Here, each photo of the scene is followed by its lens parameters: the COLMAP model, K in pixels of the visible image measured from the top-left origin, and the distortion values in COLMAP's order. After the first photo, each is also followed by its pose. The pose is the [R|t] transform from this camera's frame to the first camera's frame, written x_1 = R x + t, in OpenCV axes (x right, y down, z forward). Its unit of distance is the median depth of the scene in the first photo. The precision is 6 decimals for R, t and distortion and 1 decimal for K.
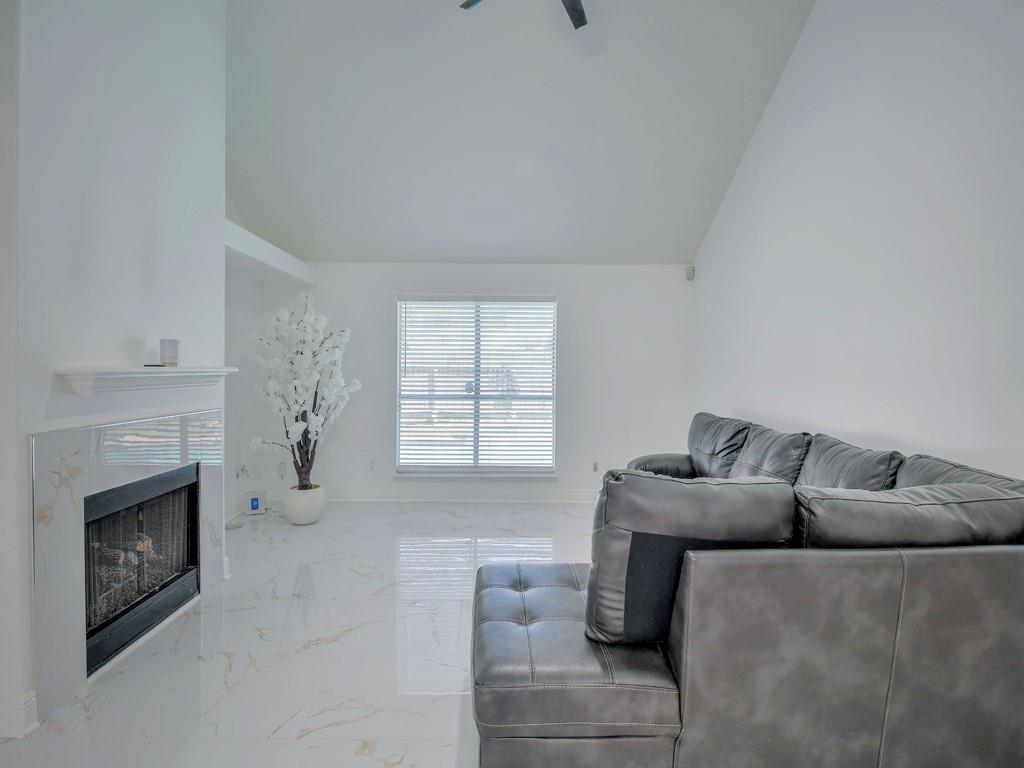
lens RADIAL K [[510.7, 0, 503.0], [0, 510.7, 380.8], [0, 0, 1]] dist [-0.015422, -0.002445]
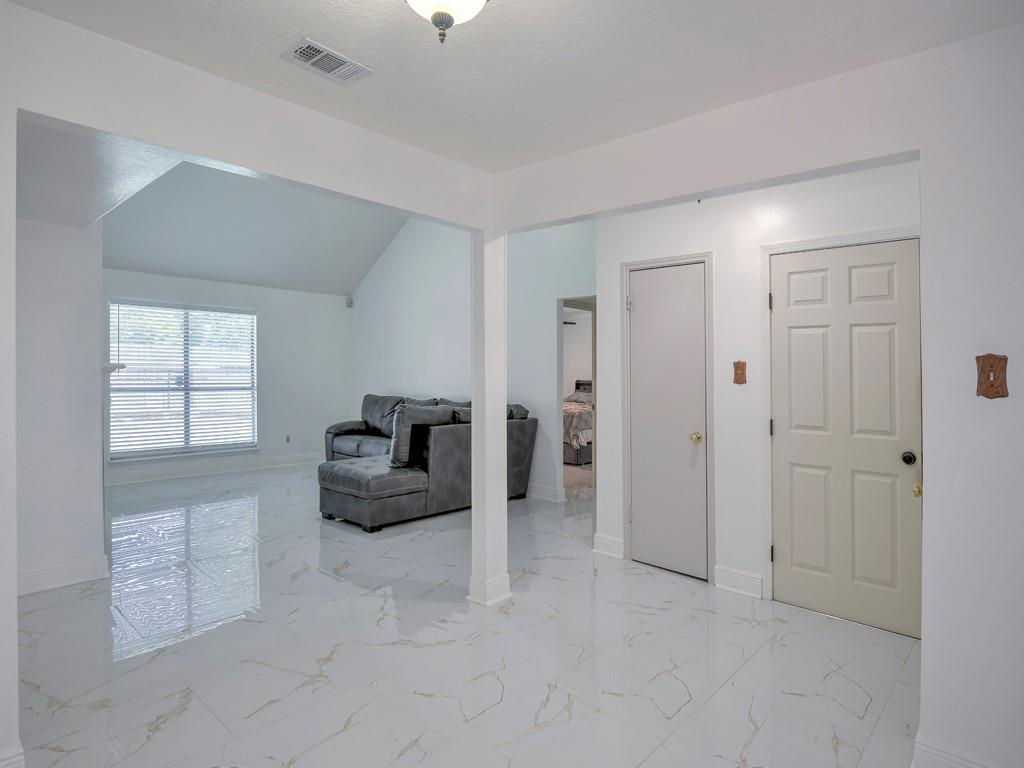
lens RADIAL K [[590.4, 0, 512.0], [0, 590.4, 384.0], [0, 0, 1]] dist [0.001279, 0.000271]
pose [[0.697302, -0.008369, 0.716728, -0.605109], [0.006616, 0.999964, 0.005240, 0.021000], [-0.716747, 0.001088, 0.697333, -0.602081]]
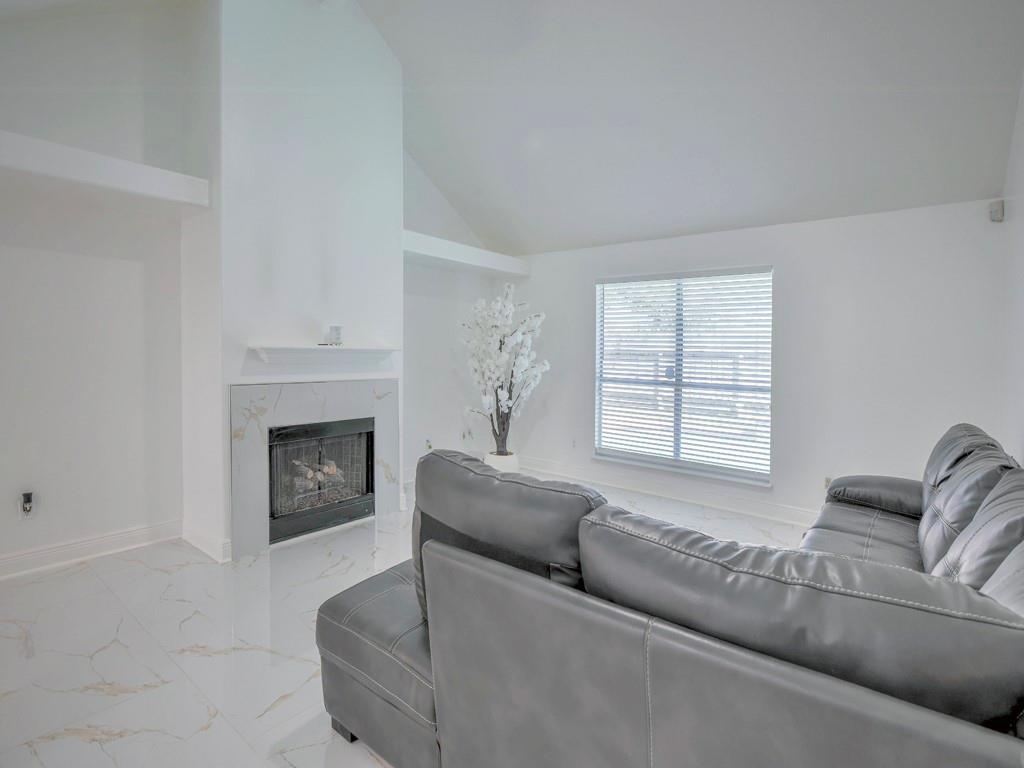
lens RADIAL K [[510.7, 0, 503.0], [0, 510.7, 380.8], [0, 0, 1]] dist [-0.015422, -0.002445]
pose [[0.769740, 0.051172, -0.636304, 0.340671], [-0.032793, 0.998636, 0.040640, -0.000823], [0.637515, -0.010416, 0.770368, 0.119889]]
